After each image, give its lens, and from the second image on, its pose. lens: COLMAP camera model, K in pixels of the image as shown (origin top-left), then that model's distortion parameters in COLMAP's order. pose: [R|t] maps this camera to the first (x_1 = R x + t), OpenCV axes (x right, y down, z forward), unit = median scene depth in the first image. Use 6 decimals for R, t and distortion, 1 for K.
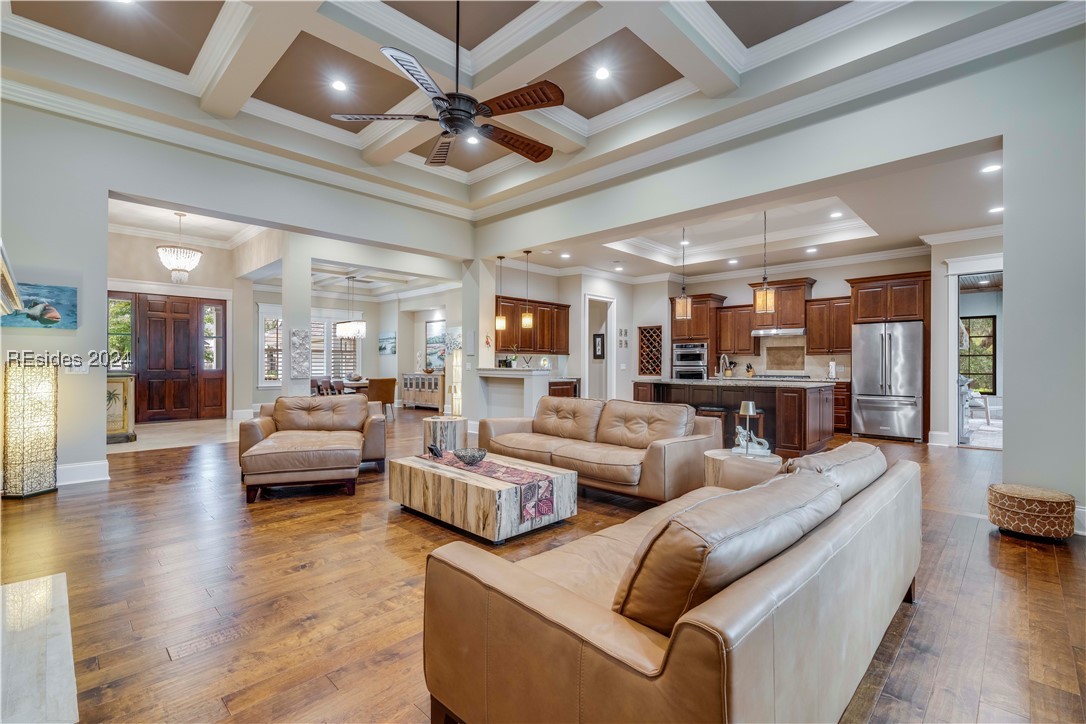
lens RADIAL K [[491.8, 0, 544.9], [0, 491.8, 368.3], [0, 0, 1]] dist [-0.002047, 0.000226]
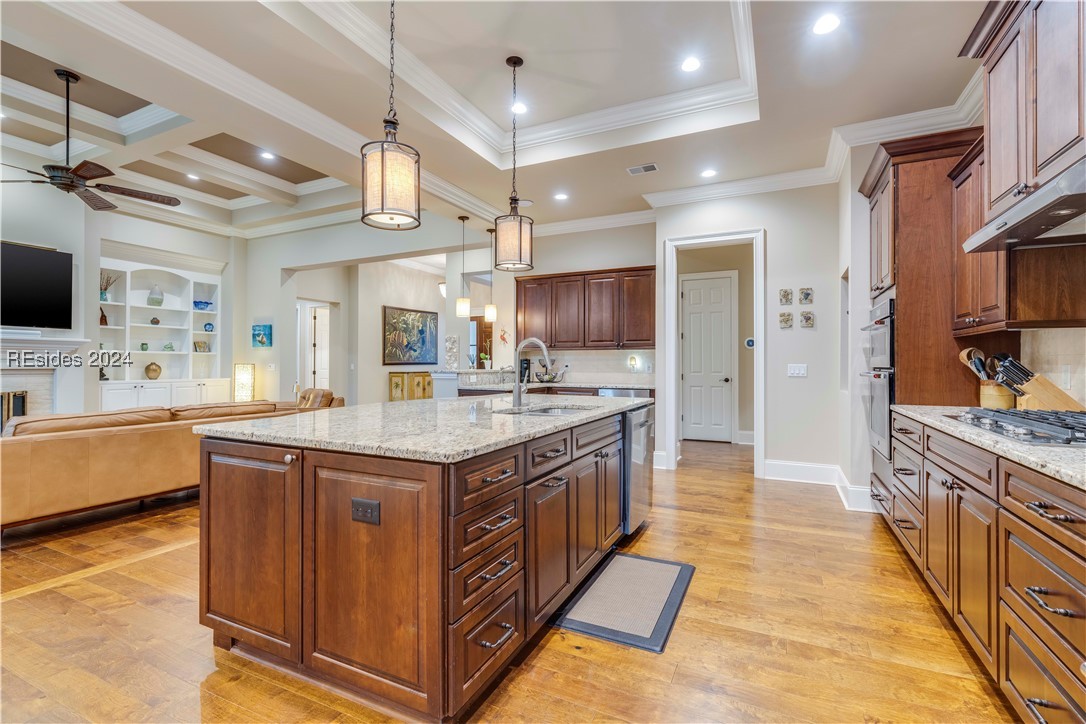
lens RADIAL K [[485.8, 0, 543.0], [0, 485.8, 362.0], [0, 0, 1]] dist [0.001674, 0.000280]
pose [[0.319011, -0.007922, -0.947718, 0.565921], [-0.008222, 0.999904, -0.011126, -0.004152], [0.947715, 0.011341, 0.318915, 0.691444]]
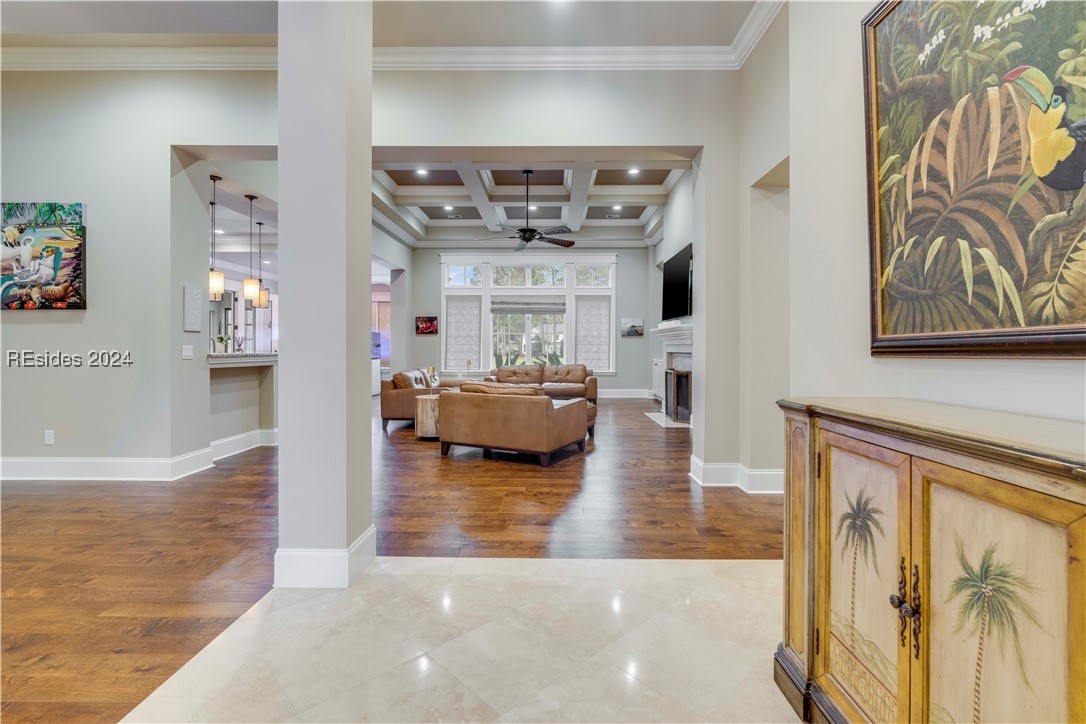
lens RADIAL K [[495.3, 0, 544.8], [0, 495.3, 351.3], [0, 0, 1]] dist [-0.000544, 0.000386]
pose [[-0.688725, -0.010680, 0.724944, -0.703057], [0.000087, 0.999890, 0.014814, -0.010977], [-0.725023, 0.010265, -0.688648, 0.943680]]
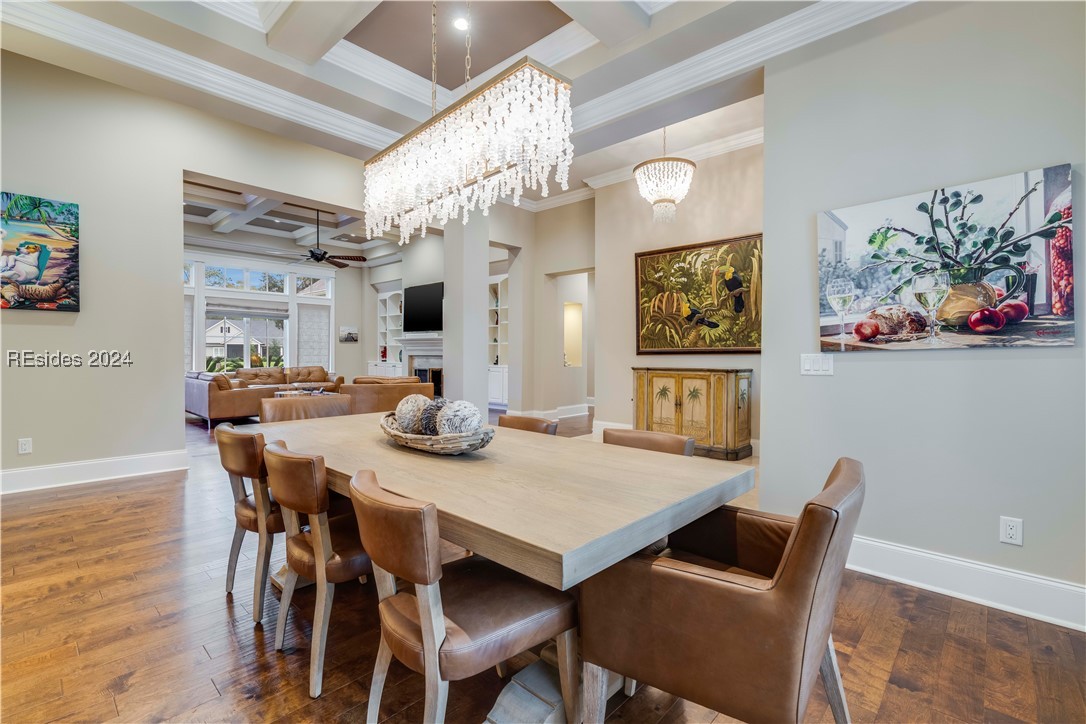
lens RADIAL K [[491.8, 0, 544.9], [0, 491.8, 368.3], [0, 0, 1]] dist [-0.002047, 0.000226]
pose [[-0.999543, -0.008293, -0.029068, -0.497439], [-0.009389, 0.999241, 0.037794, -0.012209], [0.028732, 0.038050, -0.998863, 1.388744]]
